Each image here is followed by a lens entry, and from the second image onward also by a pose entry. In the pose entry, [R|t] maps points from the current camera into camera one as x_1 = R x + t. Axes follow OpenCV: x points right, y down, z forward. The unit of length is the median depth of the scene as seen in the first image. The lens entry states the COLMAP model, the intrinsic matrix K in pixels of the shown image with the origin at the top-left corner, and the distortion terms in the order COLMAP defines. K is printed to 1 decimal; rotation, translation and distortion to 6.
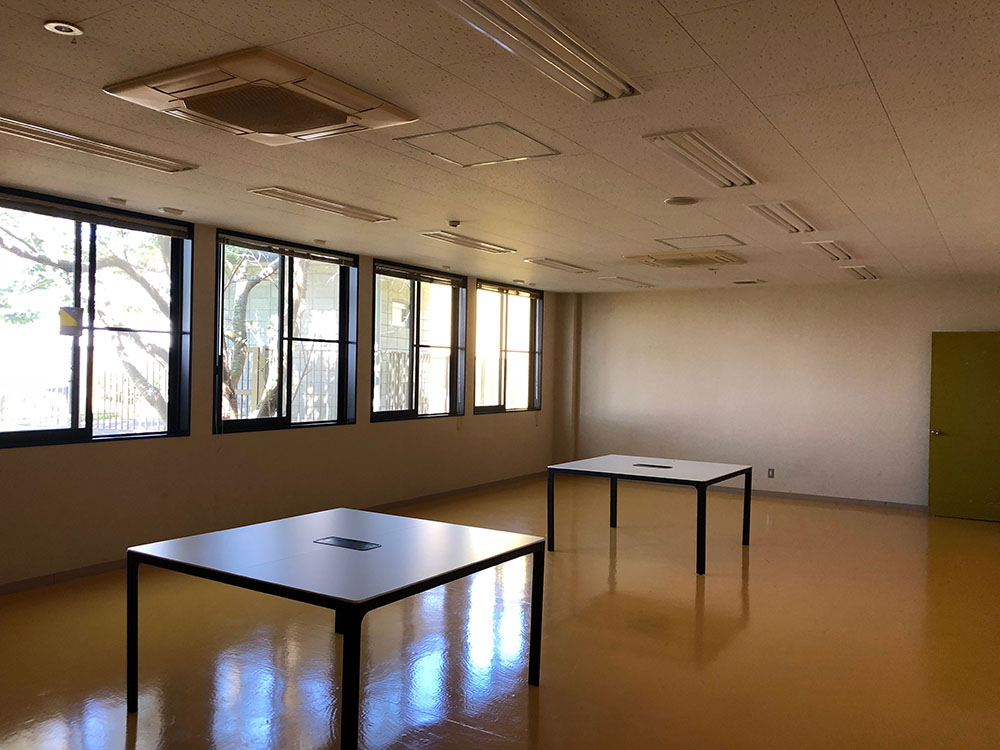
lens RADIAL K [[818.4, 0, 495.9], [0, 818.4, 370.2], [0, 0, 1]] dist [0.039649, -0.003904]
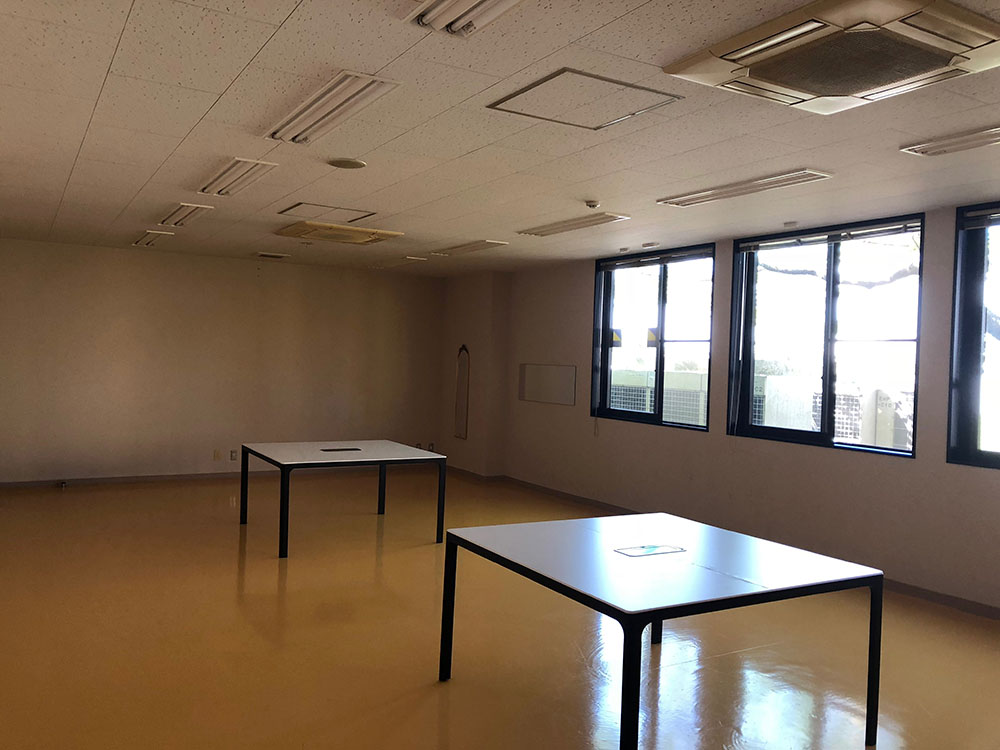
lens RADIAL K [[818.4, 0, 495.9], [0, 818.4, 370.2], [0, 0, 1]] dist [0.039649, -0.003904]
pose [[-0.458655, -0.022336, -0.888334, 0.639737], [-0.043877, 0.999034, -0.002465, 0.009522], [0.887530, 0.037847, -0.459192, 1.061568]]
